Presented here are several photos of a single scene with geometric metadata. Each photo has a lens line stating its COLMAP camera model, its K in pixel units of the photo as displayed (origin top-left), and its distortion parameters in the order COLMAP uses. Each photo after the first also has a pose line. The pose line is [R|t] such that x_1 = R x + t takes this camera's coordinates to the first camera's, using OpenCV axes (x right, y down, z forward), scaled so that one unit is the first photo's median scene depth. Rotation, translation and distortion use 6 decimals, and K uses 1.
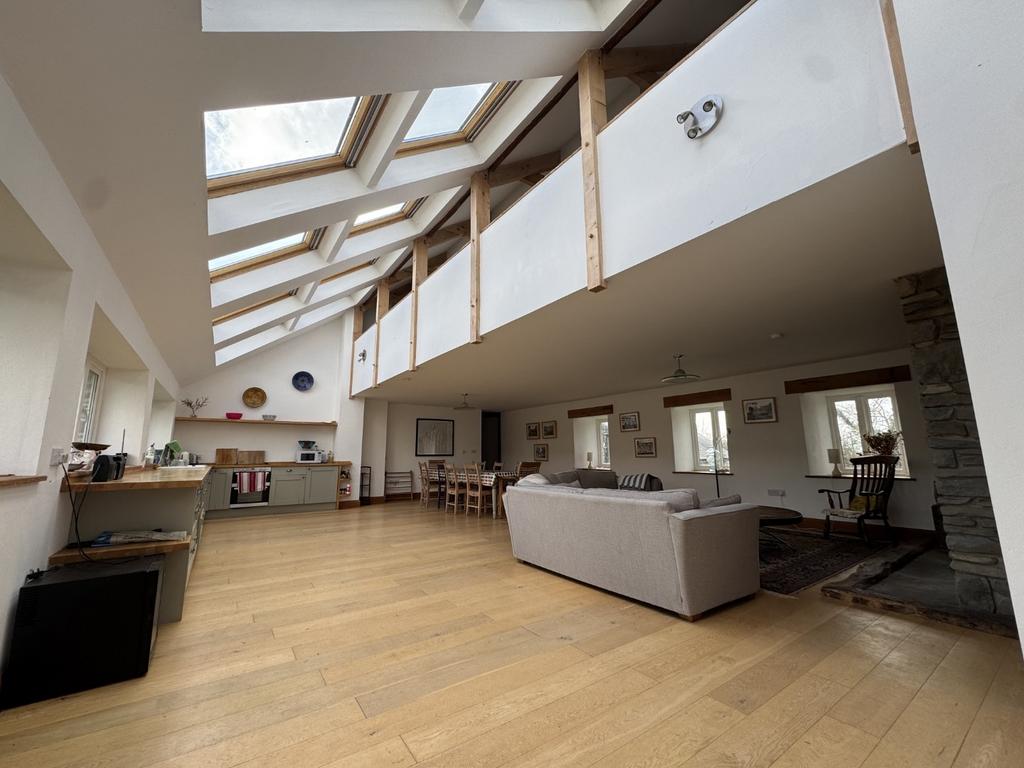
lens RADIAL K [[407.3, 0, 509.8], [0, 407.3, 383.3], [0, 0, 1]] dist [-0.004819, 0.000362]
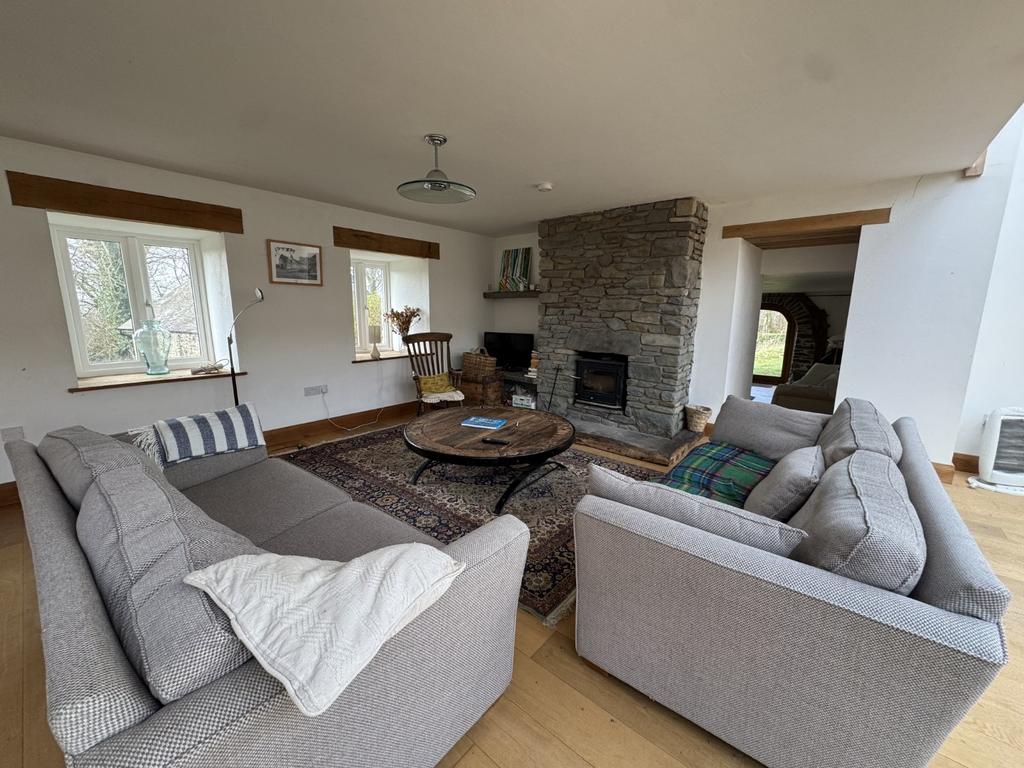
lens RADIAL K [[407.3, 0, 512.0], [0, 407.3, 385.4], [0, 0, 1]] dist [-0.004819, 0.000362]
pose [[-0.259971, -0.169938, 0.950545, -0.063797], [-0.174567, 0.976443, 0.126824, 0.093361], [-0.949706, -0.132963, -0.283513, 0.708588]]
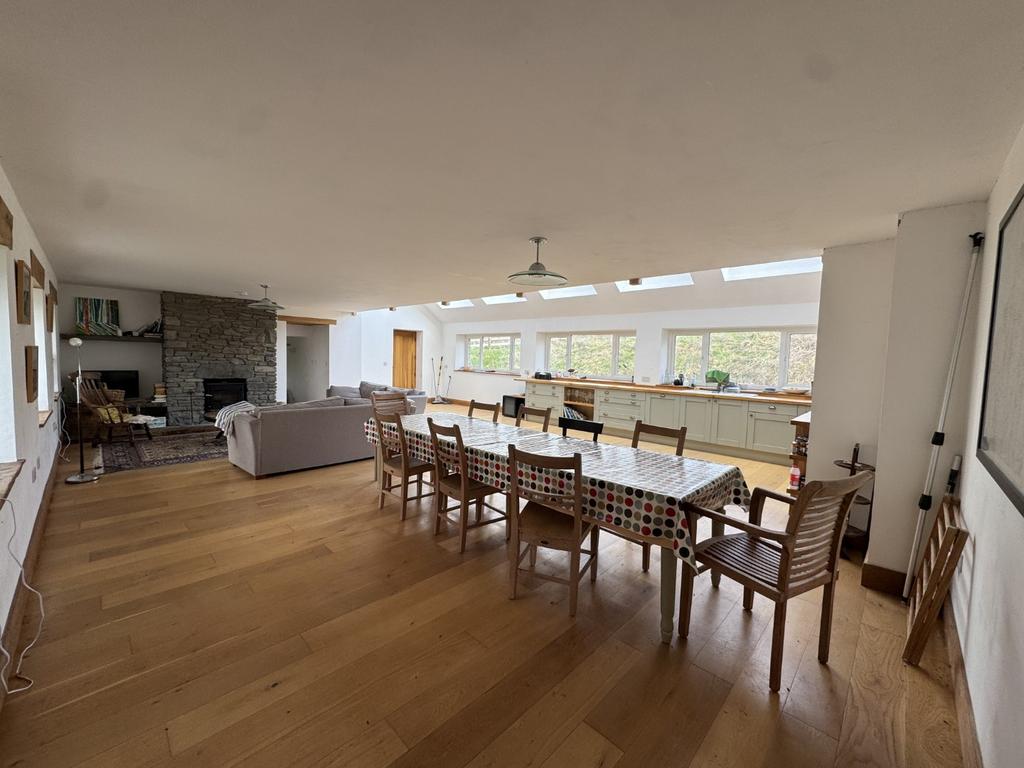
lens RADIAL K [[407.3, 0, 509.7], [0, 407.3, 383.9], [0, 0, 1]] dist [-0.004819, 0.000362]
pose [[-0.981431, -0.009551, -0.191580, -0.014562], [0.010233, 0.994731, -0.102012, 0.220413], [0.191545, -0.102078, -0.976161, 1.518677]]
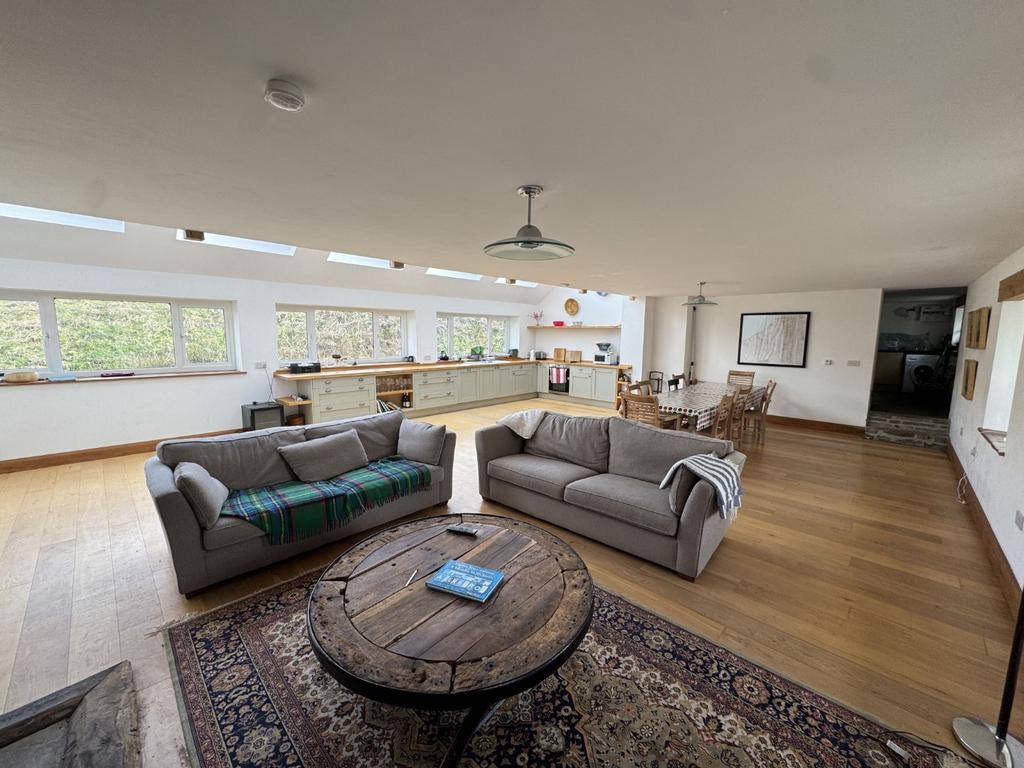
lens RADIAL K [[407.3, 0, 511.6], [0, 407.3, 386.5], [0, 0, 1]] dist [-0.004819, 0.000362]
pose [[0.194658, 0.137713, -0.971156, 0.572783], [0.157346, 0.972889, 0.169497, 0.034303], [0.968169, -0.185801, 0.167712, 0.618768]]
